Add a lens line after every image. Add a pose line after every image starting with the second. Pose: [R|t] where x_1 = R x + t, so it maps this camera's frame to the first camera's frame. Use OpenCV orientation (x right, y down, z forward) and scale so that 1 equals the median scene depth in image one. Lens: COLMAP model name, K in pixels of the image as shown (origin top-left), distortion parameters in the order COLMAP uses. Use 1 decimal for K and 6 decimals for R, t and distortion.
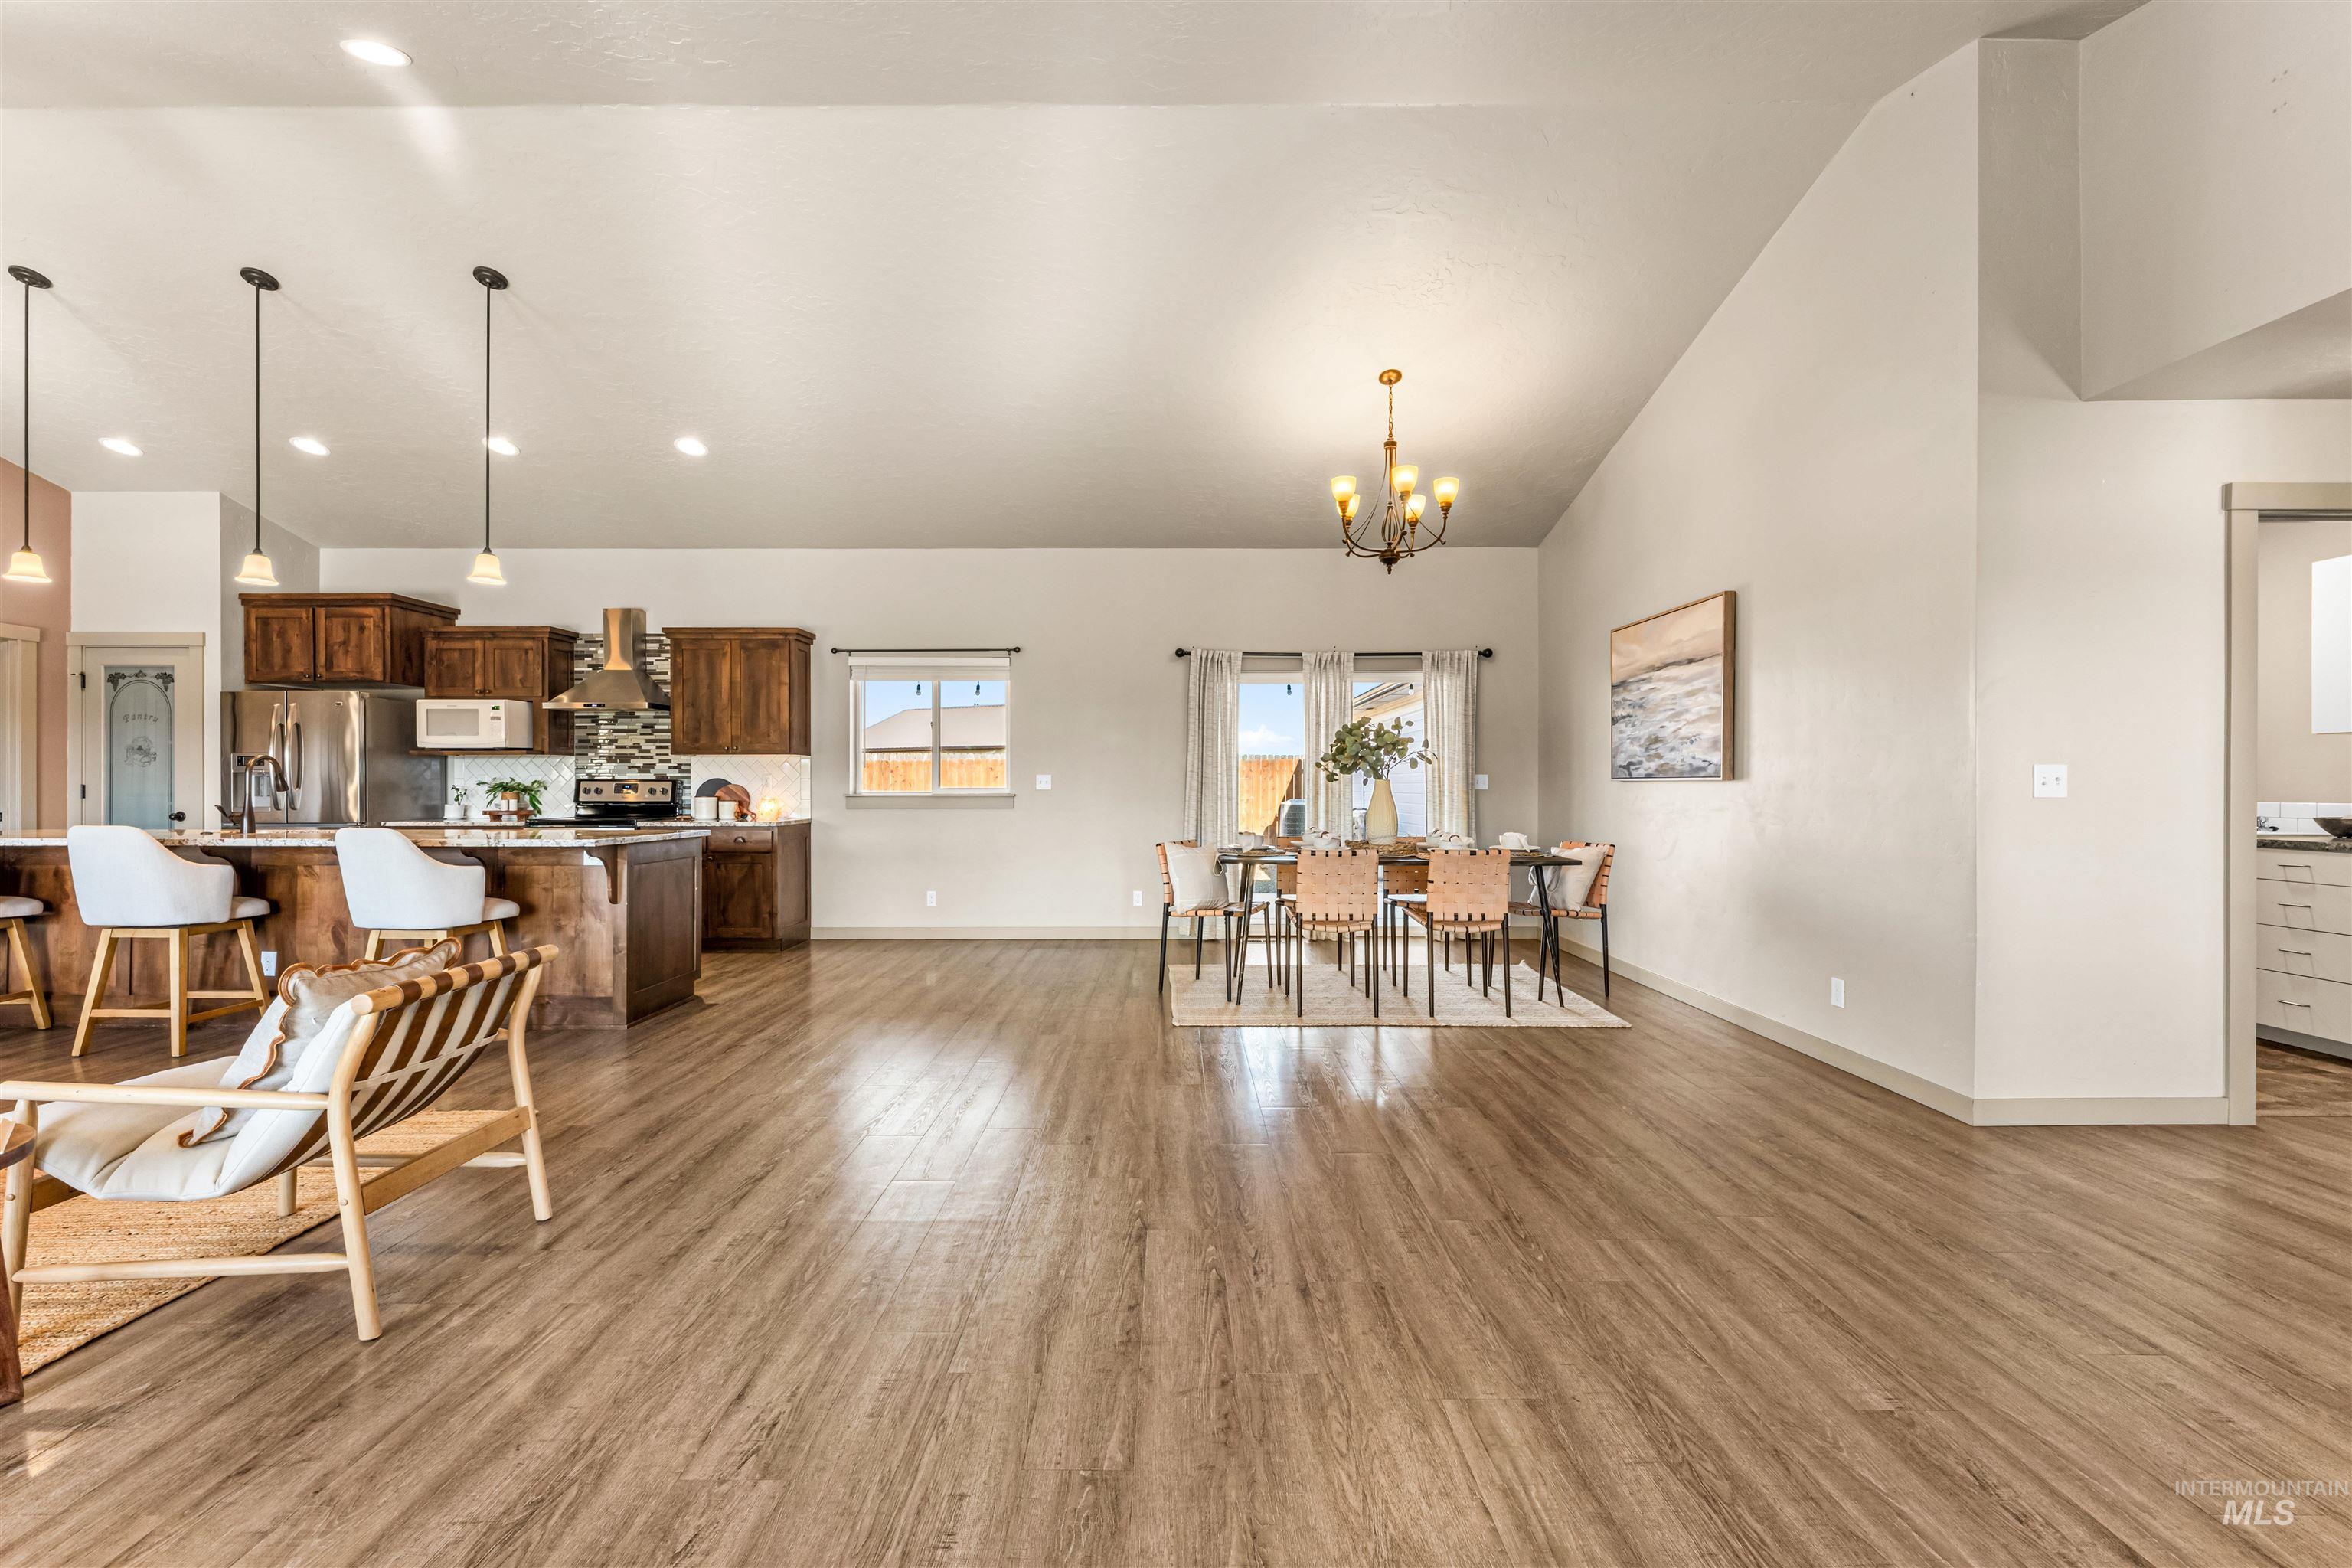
lens RADIAL K [[1022.4, 0, 1189.4], [0, 1022.4, 785.7], [0, 0, 1]] dist [-0.001315, -0.000241]
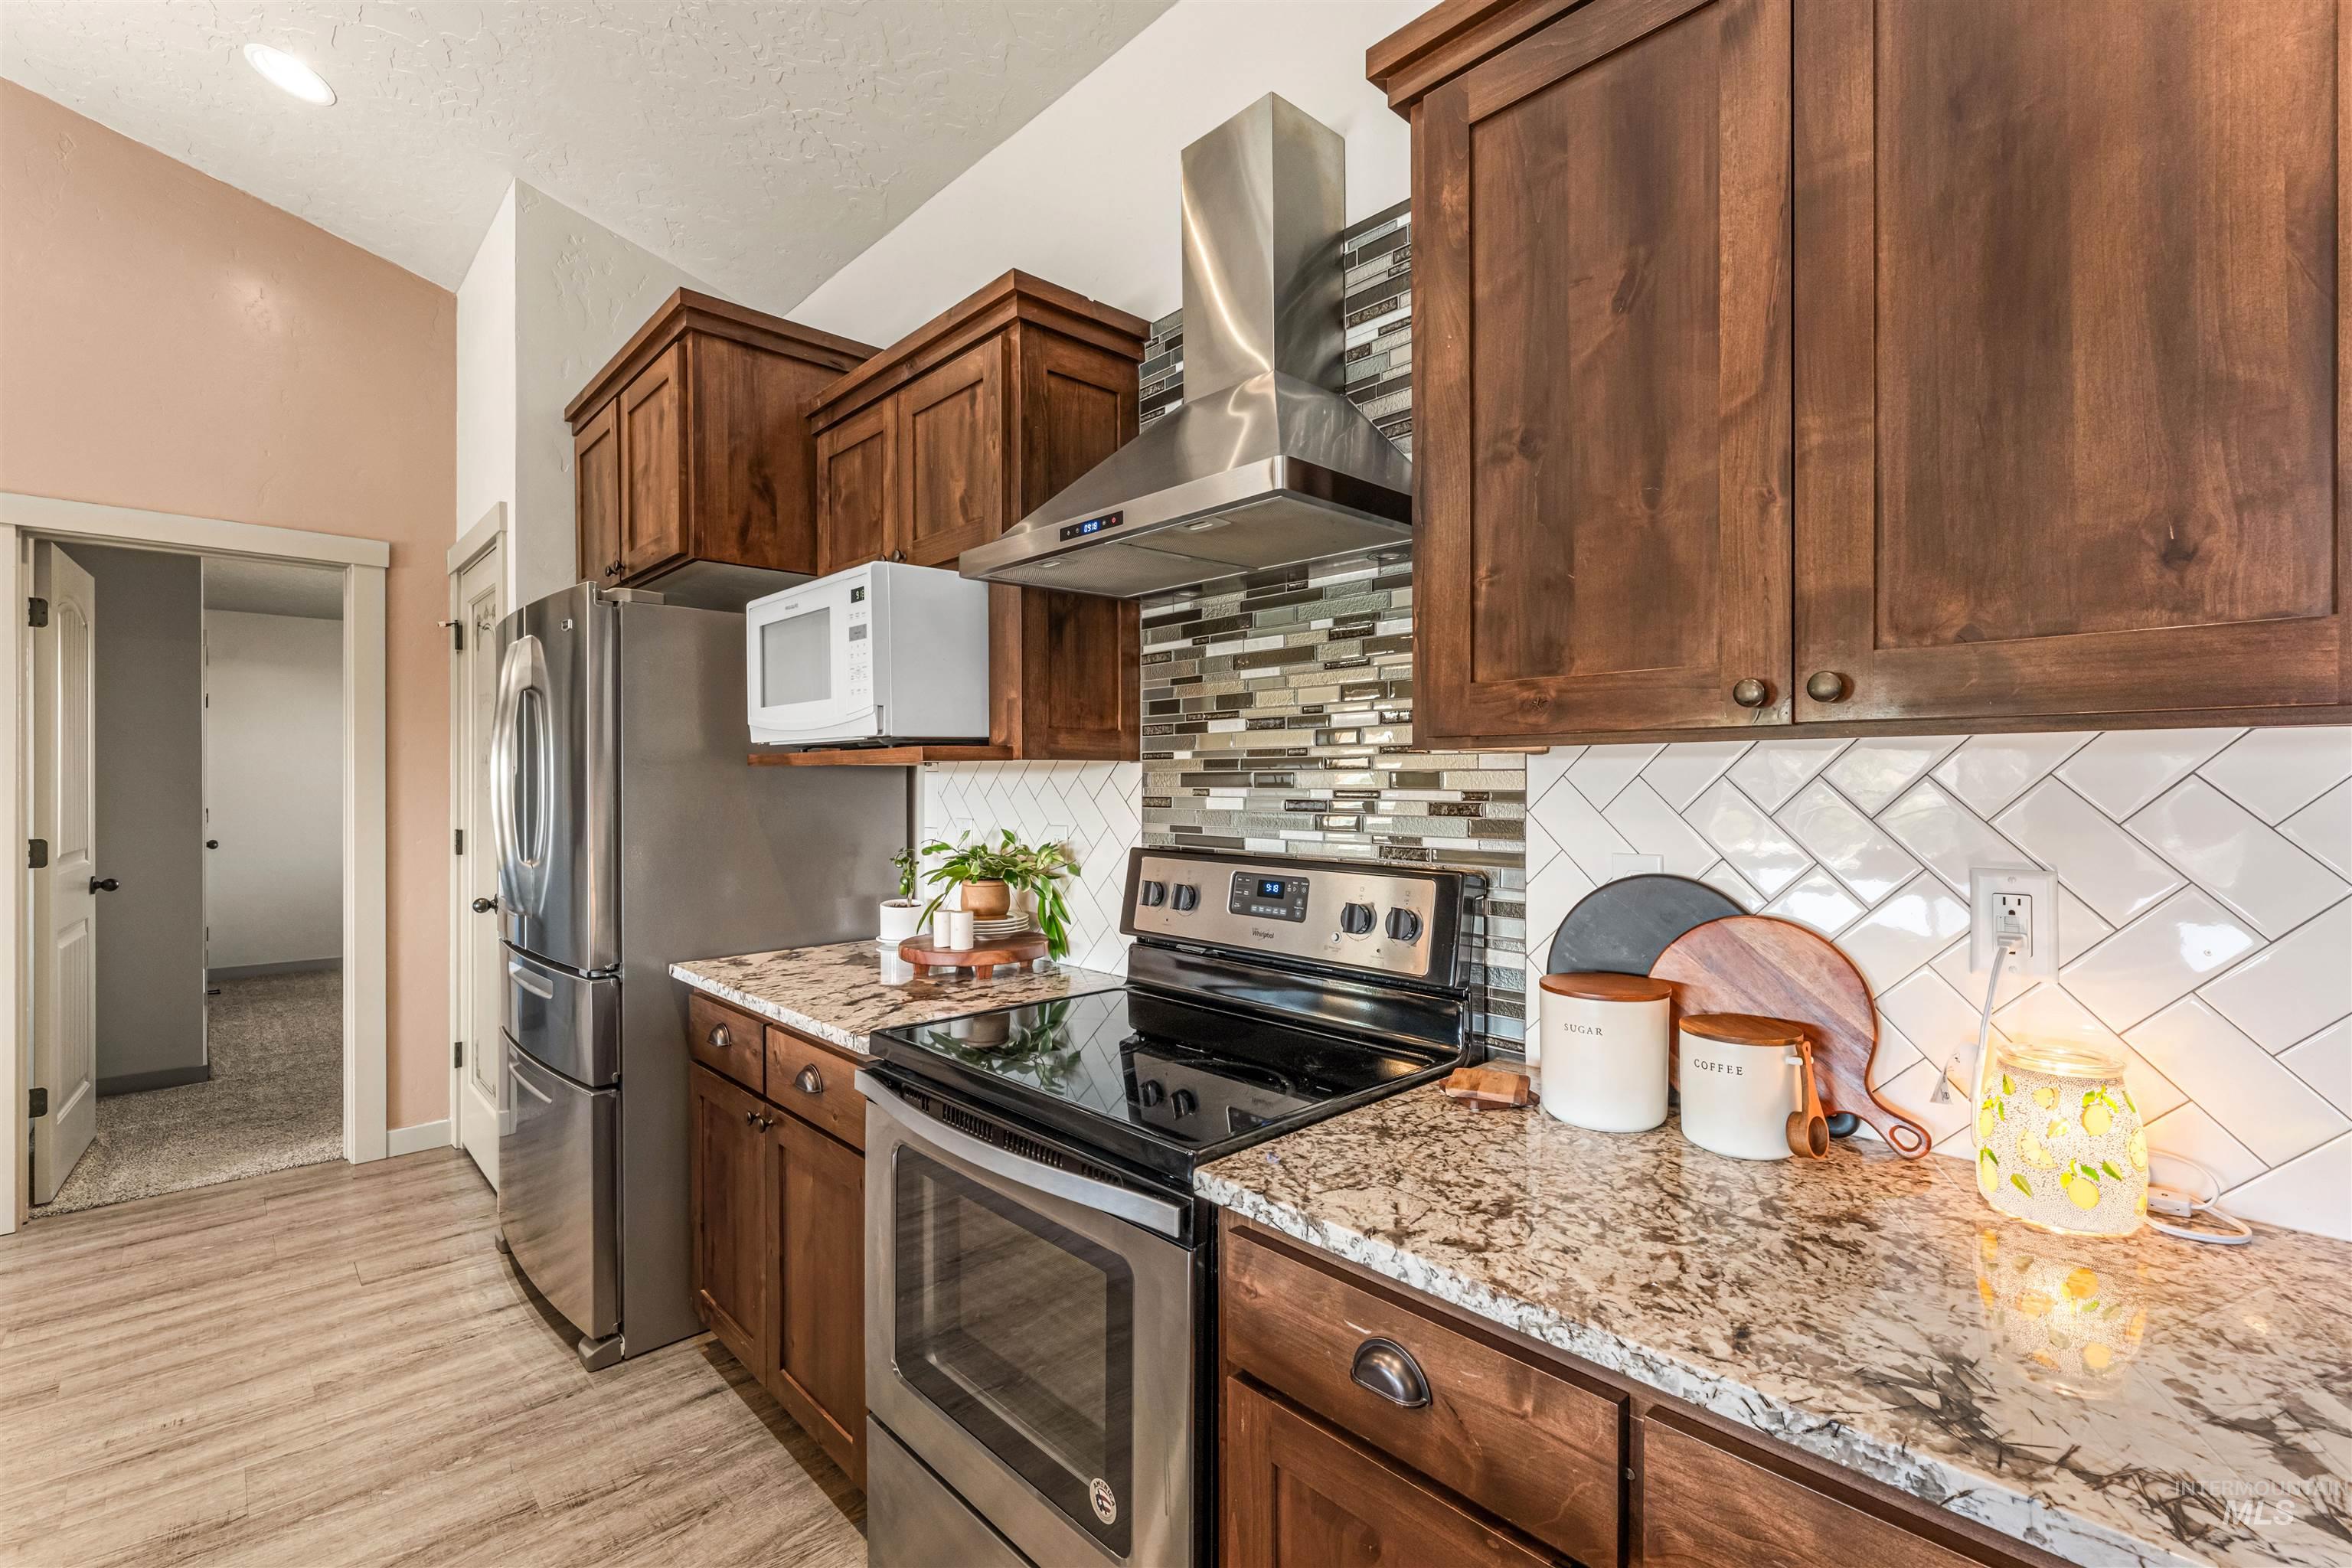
lens RADIAL K [[1022.4, 0, 1170.6], [0, 1022.4, 785.1], [0, 0, 1]] dist [-0.001315, -0.000241]
pose [[0.679517, 0.003996, -0.733649, -0.392081], [0.002168, 0.999970, 0.007455, -0.024824], [0.733657, -0.006657, 0.679487, 0.820801]]
